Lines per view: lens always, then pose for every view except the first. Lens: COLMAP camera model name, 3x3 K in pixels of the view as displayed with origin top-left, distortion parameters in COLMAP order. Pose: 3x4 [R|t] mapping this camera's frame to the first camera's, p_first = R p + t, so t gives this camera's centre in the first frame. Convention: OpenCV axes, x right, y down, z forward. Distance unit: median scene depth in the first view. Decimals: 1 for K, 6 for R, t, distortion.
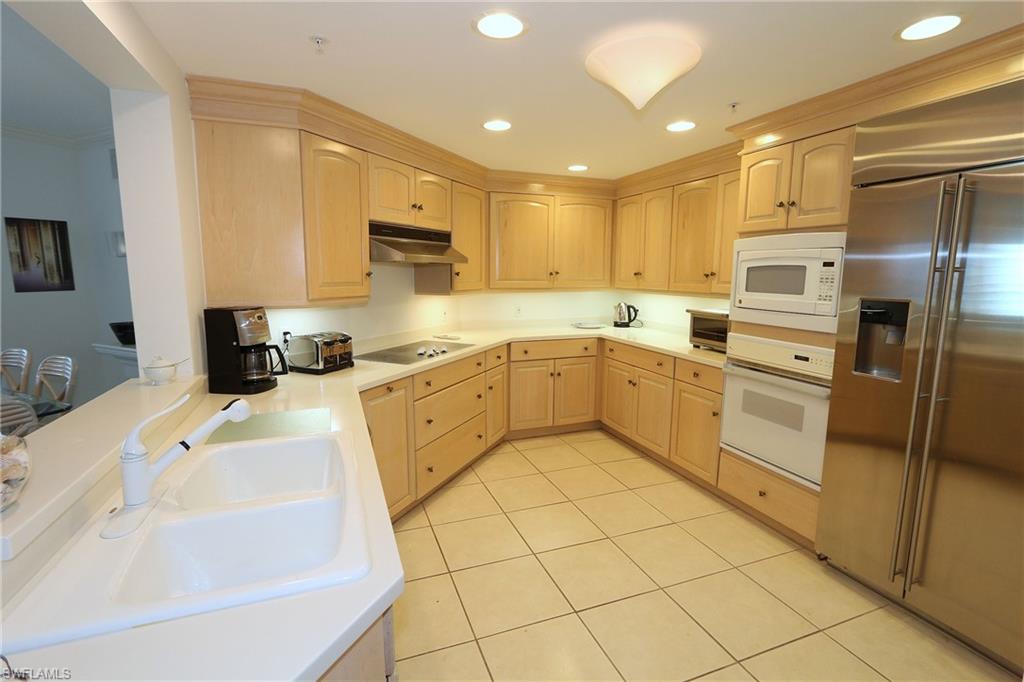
lens RADIAL K [[481.6, 0, 498.5], [0, 481.6, 336.3], [0, 0, 1]] dist [-0.018839, -0.000126]
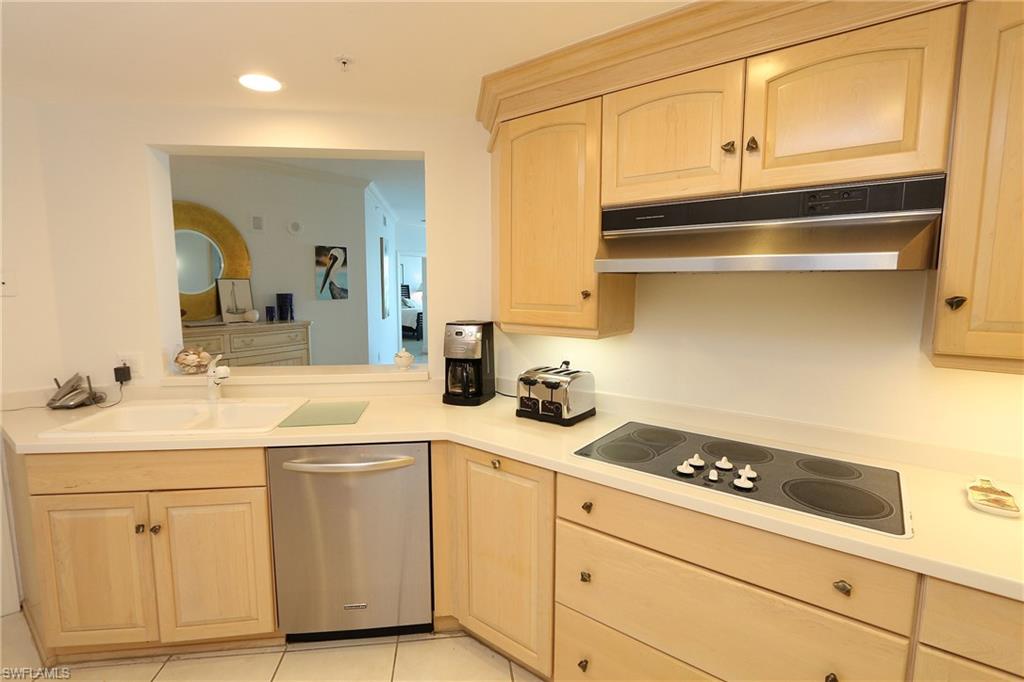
lens RADIAL K [[481.6, 0, 498.5], [0, 481.6, 336.3], [0, 0, 1]] dist [-0.018839, -0.000126]
pose [[-0.249407, 0.105243, -0.962663, 0.381606], [-0.131947, 0.981113, 0.141446, -0.153427], [0.959367, 0.162298, -0.230810, 1.070409]]
